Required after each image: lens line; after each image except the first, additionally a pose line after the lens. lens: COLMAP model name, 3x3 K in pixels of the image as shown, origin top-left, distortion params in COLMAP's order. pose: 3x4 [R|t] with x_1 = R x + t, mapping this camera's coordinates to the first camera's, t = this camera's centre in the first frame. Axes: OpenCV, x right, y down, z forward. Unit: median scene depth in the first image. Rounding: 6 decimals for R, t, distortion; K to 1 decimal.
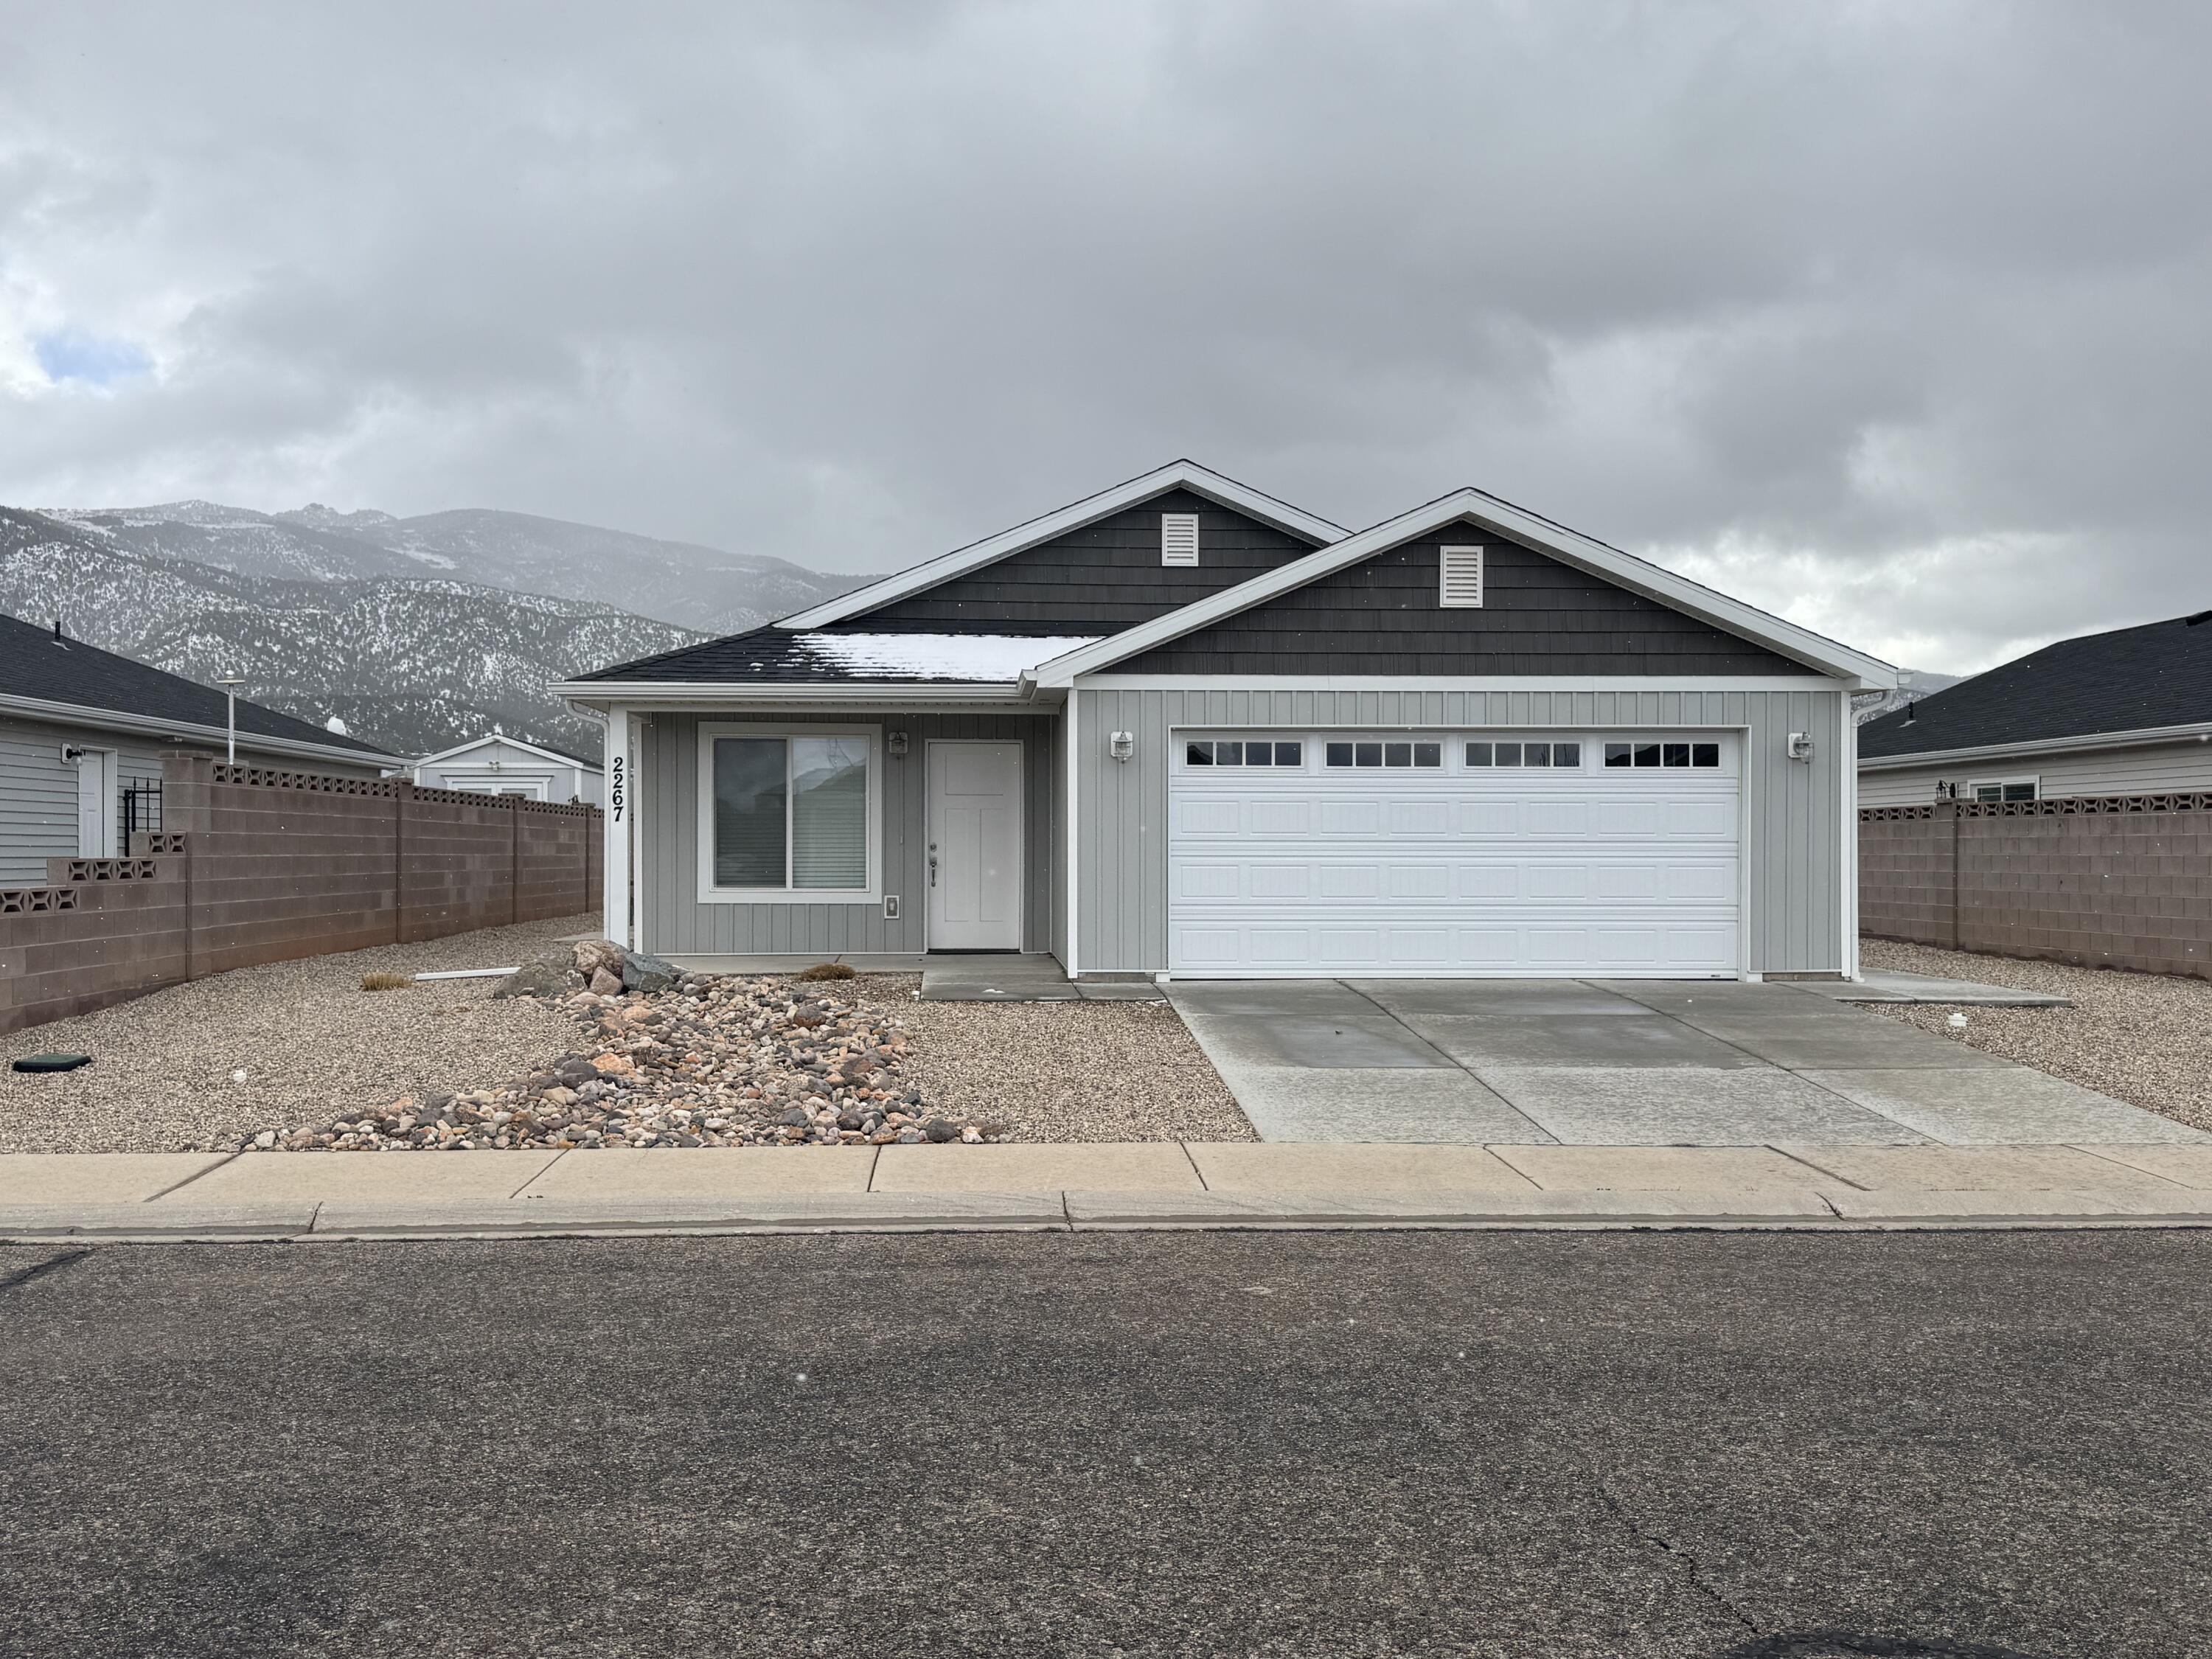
lens RADIAL K [[2062.0, 0, 1104.3], [0, 2062.0, 842.2], [0, 0, 1]] dist [0.178426, -0.417961]
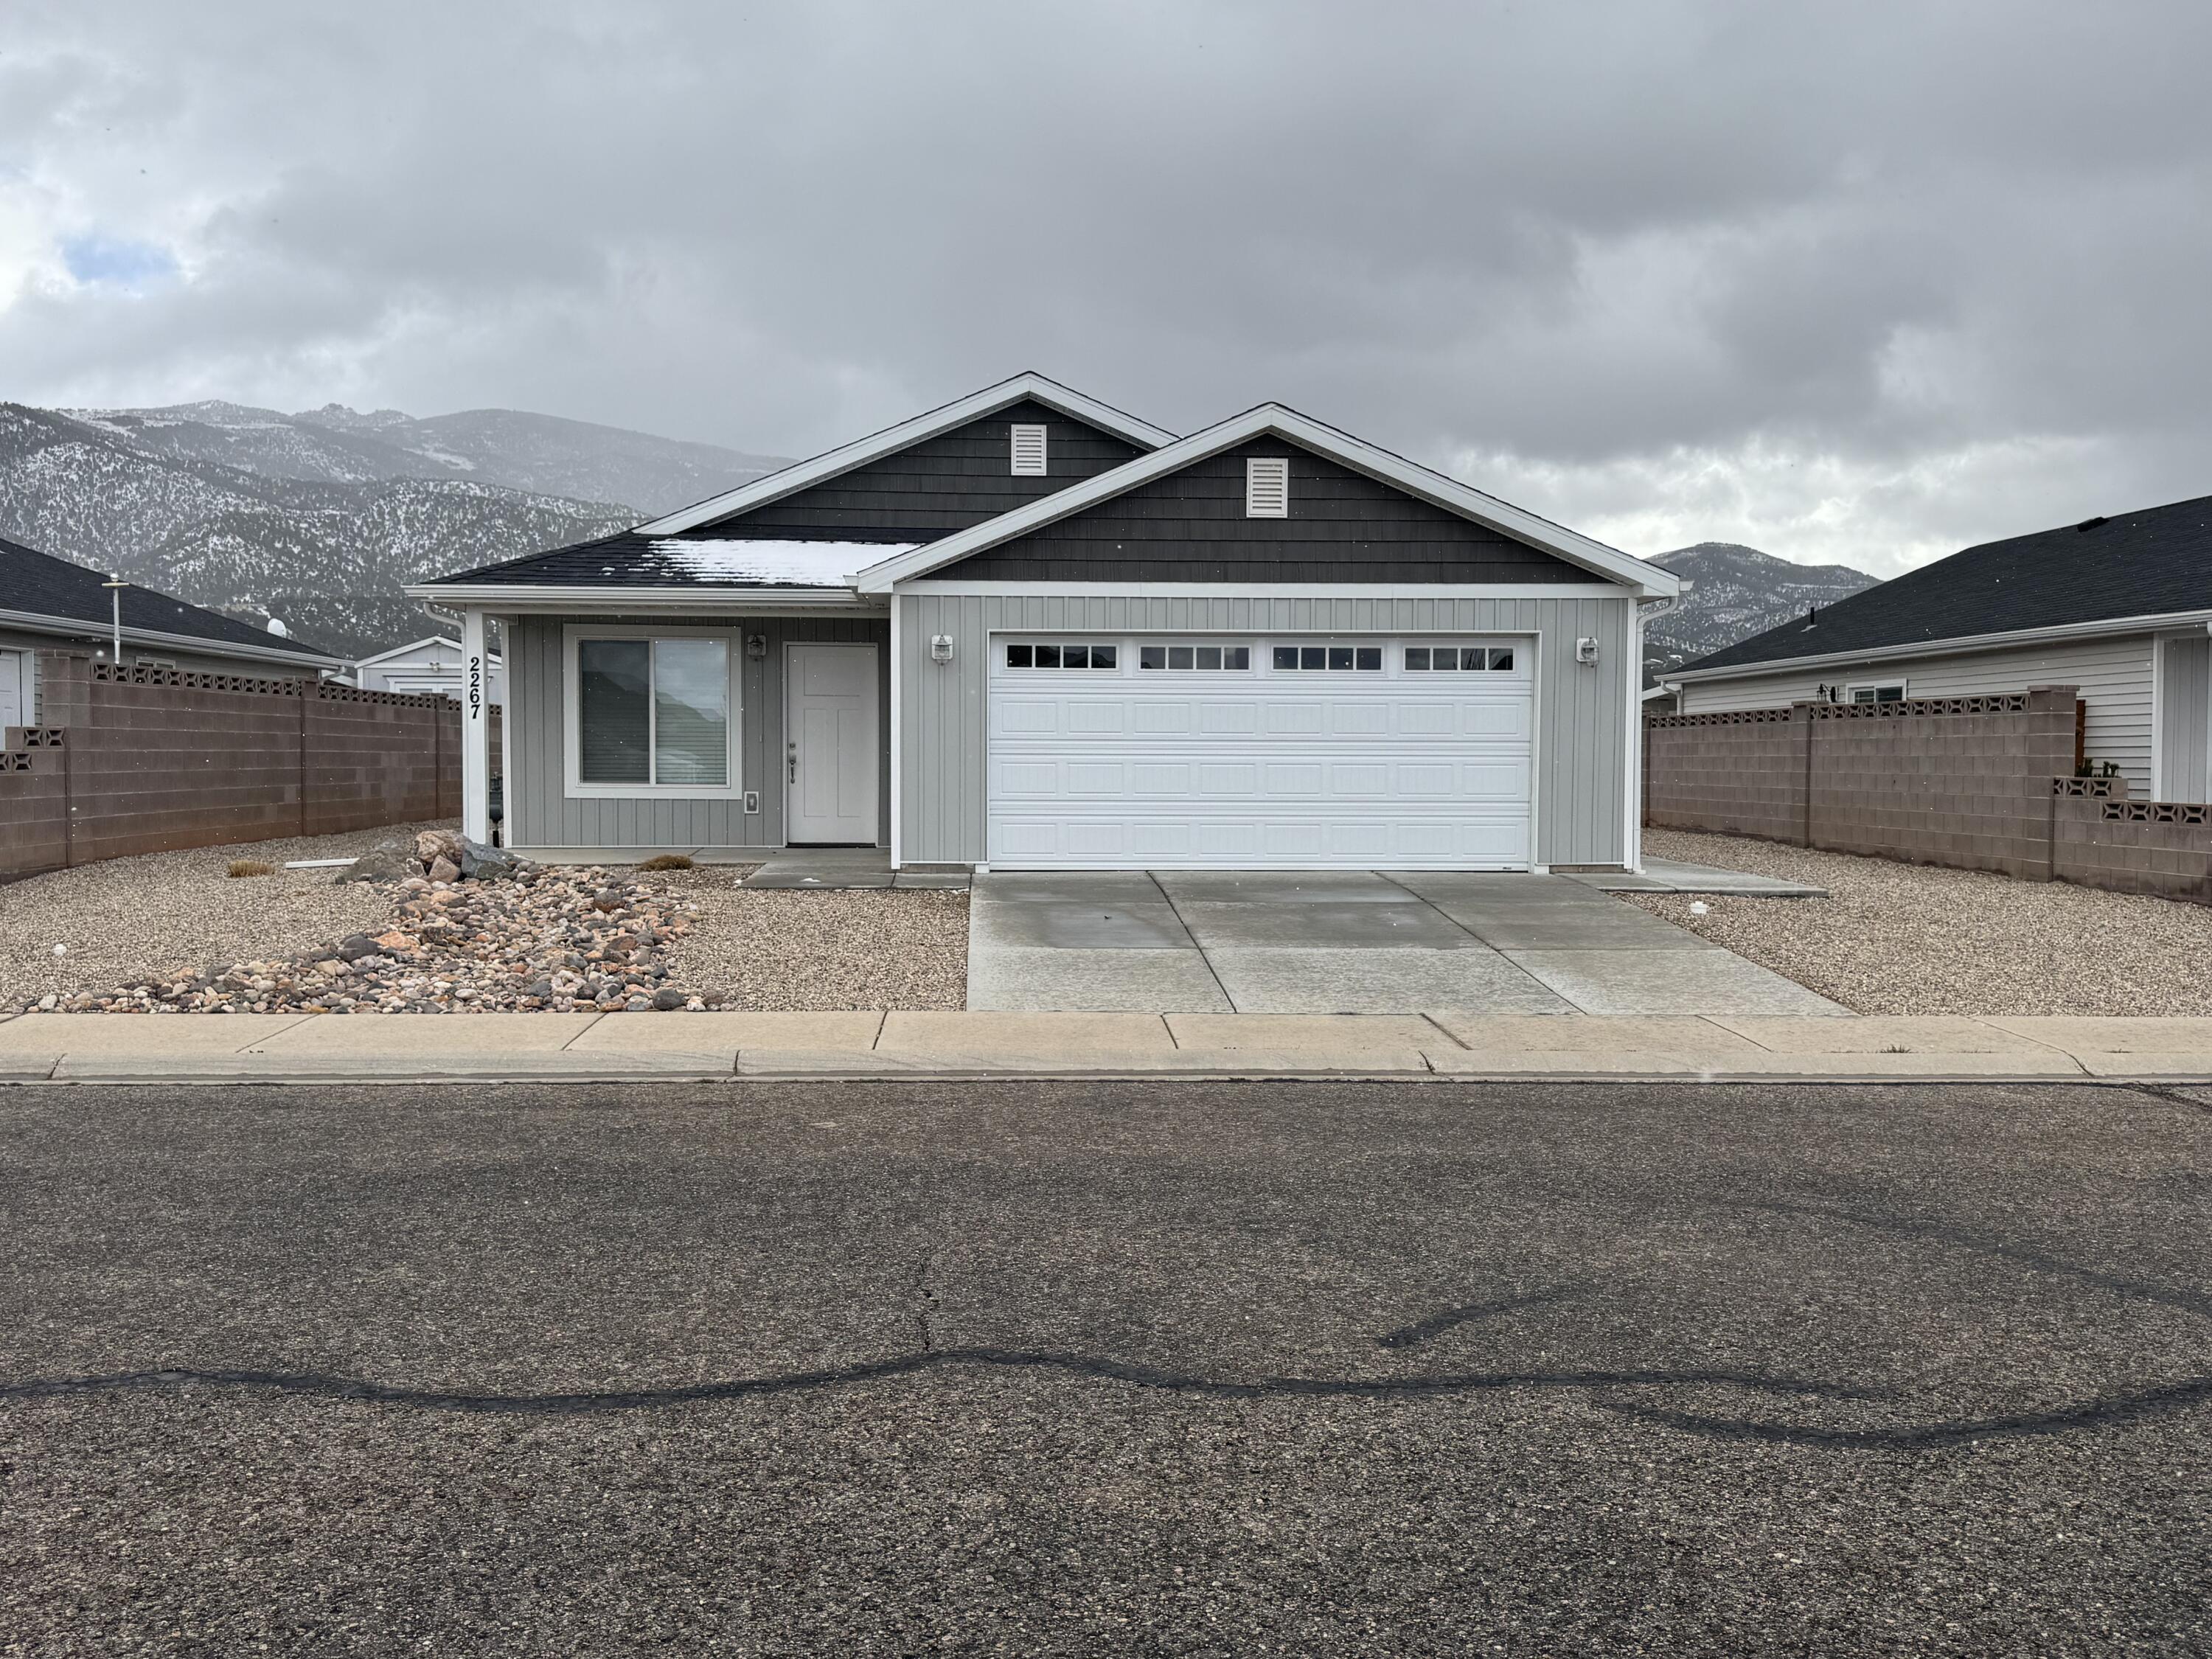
lens RADIAL K [[2062.0, 0, 1104.3], [0, 2062.0, 842.2], [0, 0, 1]] dist [0.178426, -0.417961]
pose [[0.999921, 0.003391, -0.012064, 0.100296], [-0.002834, 0.998944, 0.045859, 0.003088], [0.012207, -0.045821, 0.998875, -0.054809]]
